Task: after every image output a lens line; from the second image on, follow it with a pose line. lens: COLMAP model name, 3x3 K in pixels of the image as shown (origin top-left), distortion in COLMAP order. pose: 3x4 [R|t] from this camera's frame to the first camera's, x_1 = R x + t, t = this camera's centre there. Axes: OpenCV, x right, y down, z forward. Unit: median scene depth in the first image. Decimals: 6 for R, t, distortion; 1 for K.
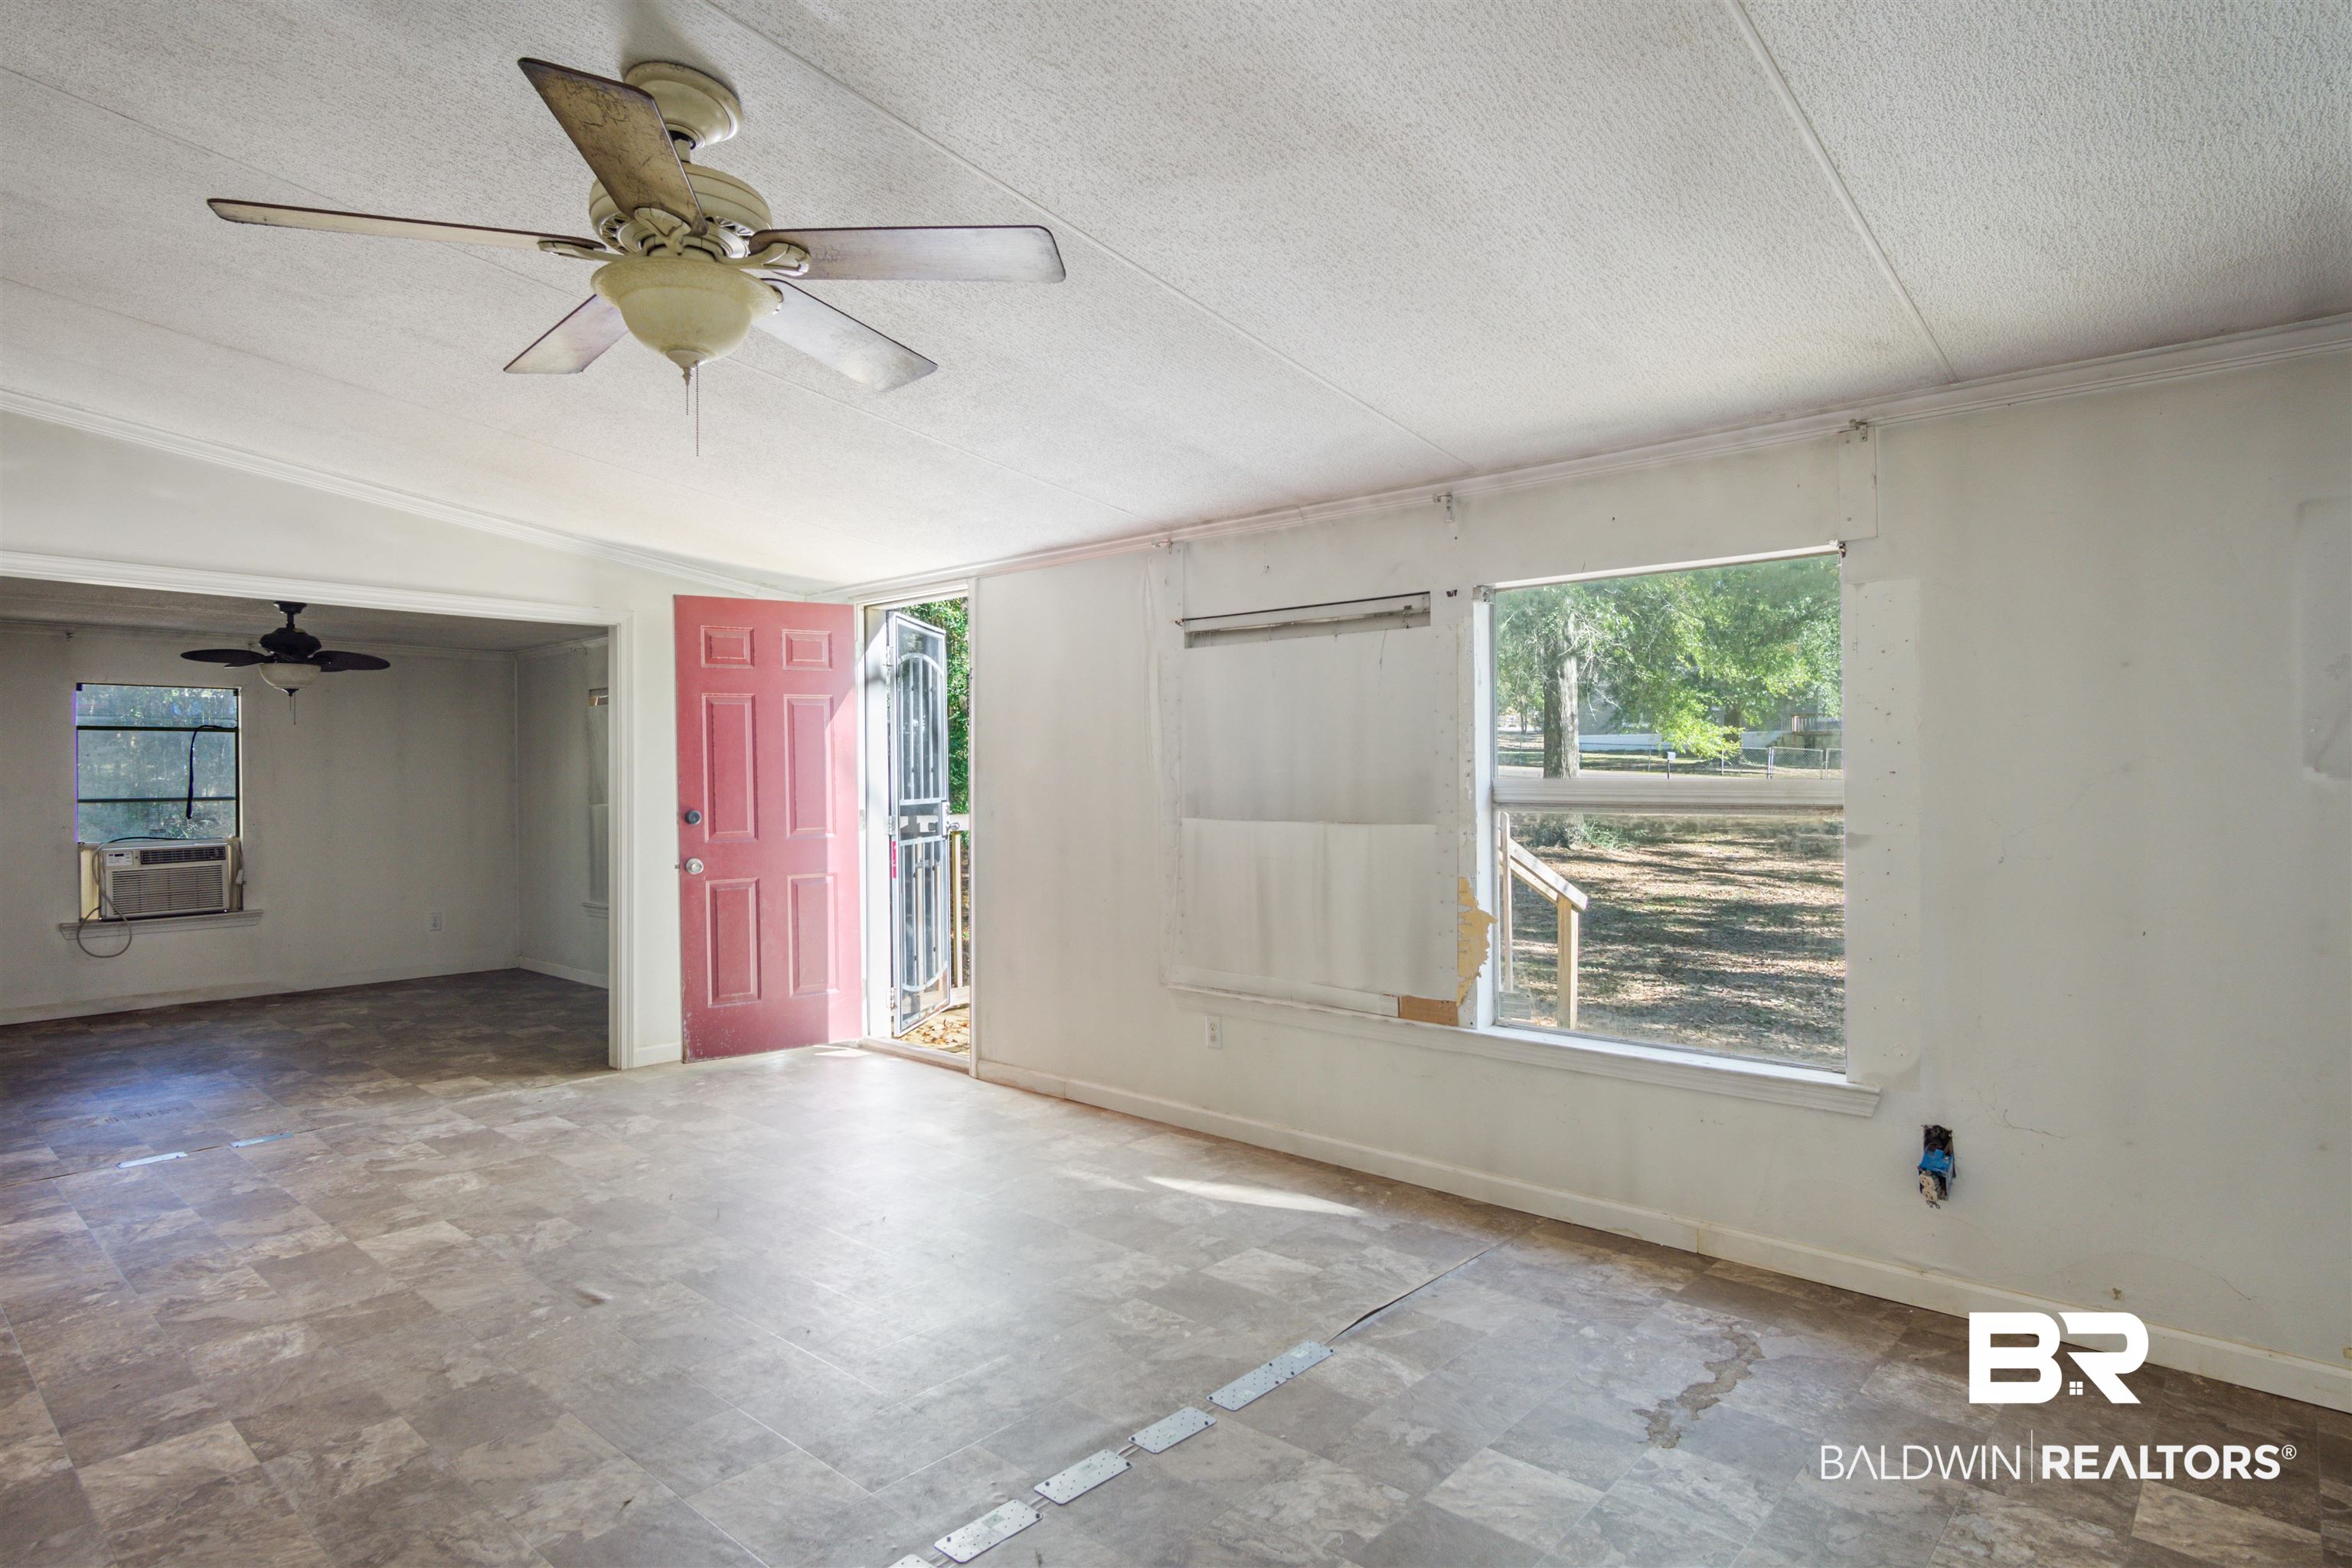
lens RADIAL K [[1245.3, 0, 1131.5], [0, 1245.3, 788.6], [0, 0, 1]] dist [-0.002872, 0.001096]
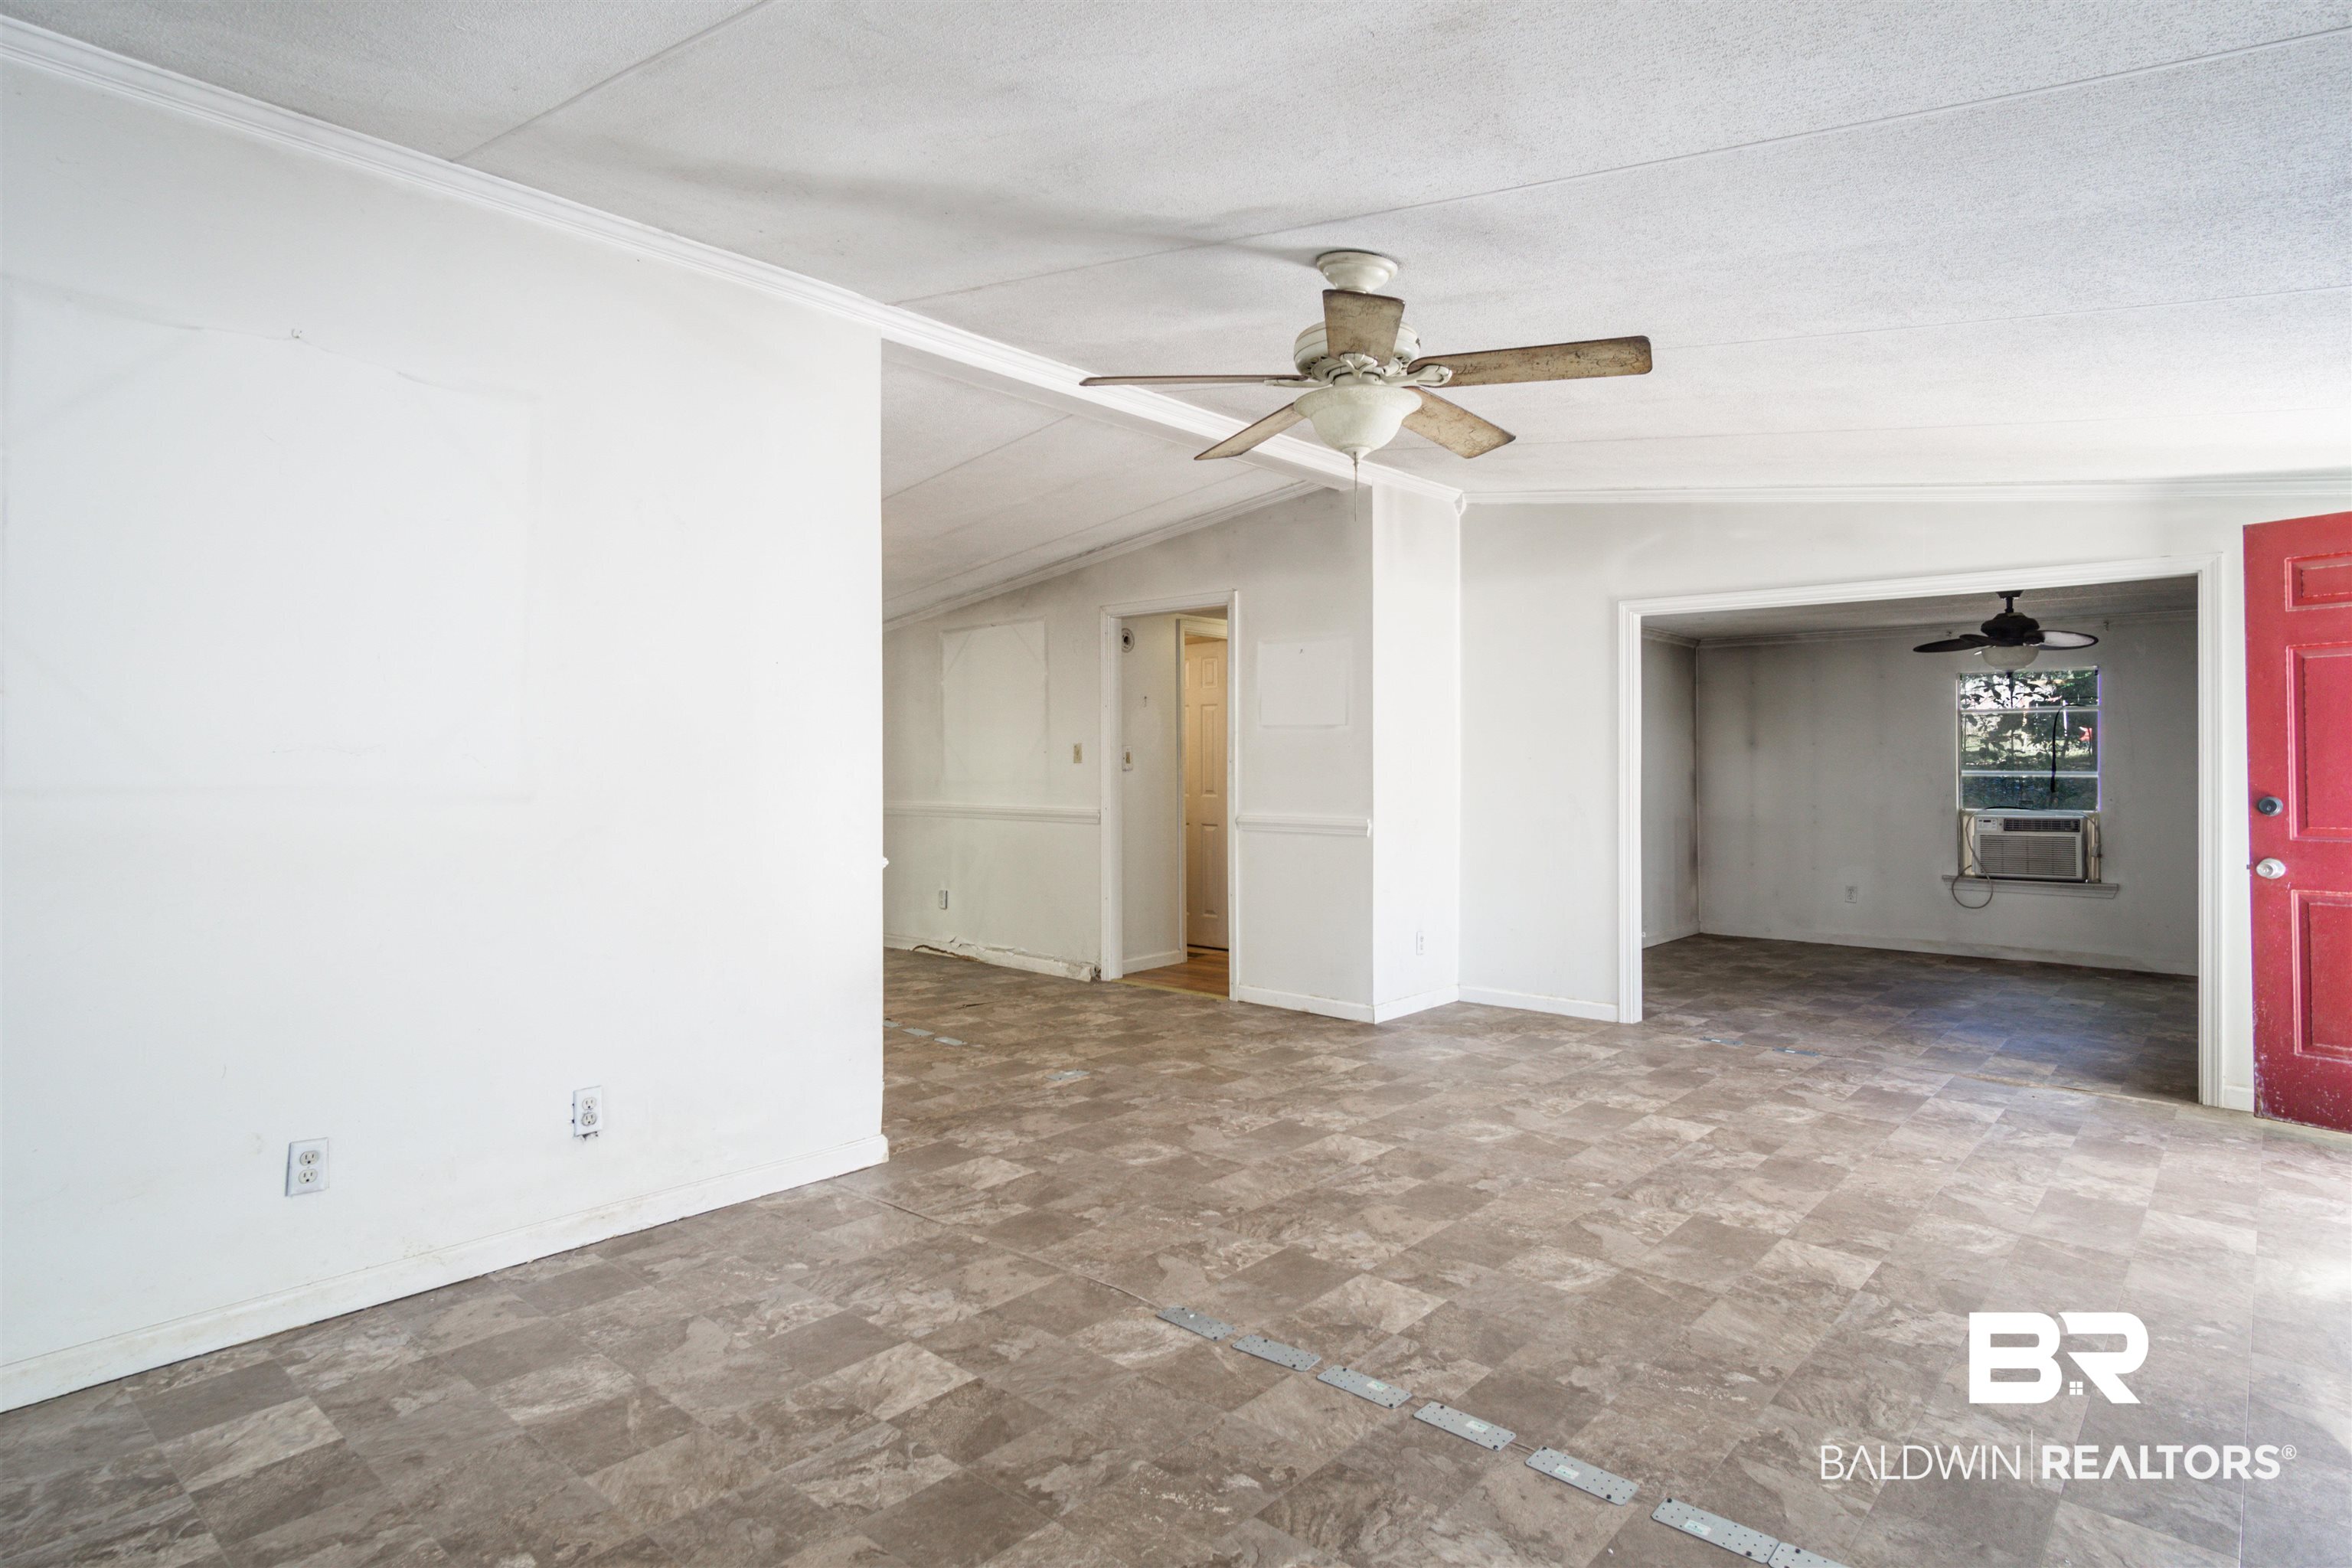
lens RADIAL K [[1245.3, 0, 1197.9], [0, 1245.3, 767.7], [0, 0, 1]] dist [-0.002872, 0.001096]
pose [[0.055184, 0.014481, -0.998371, 0.294187], [-0.012363, 0.999828, 0.013819, -0.002569], [0.998400, 0.011580, 0.055354, 0.214497]]
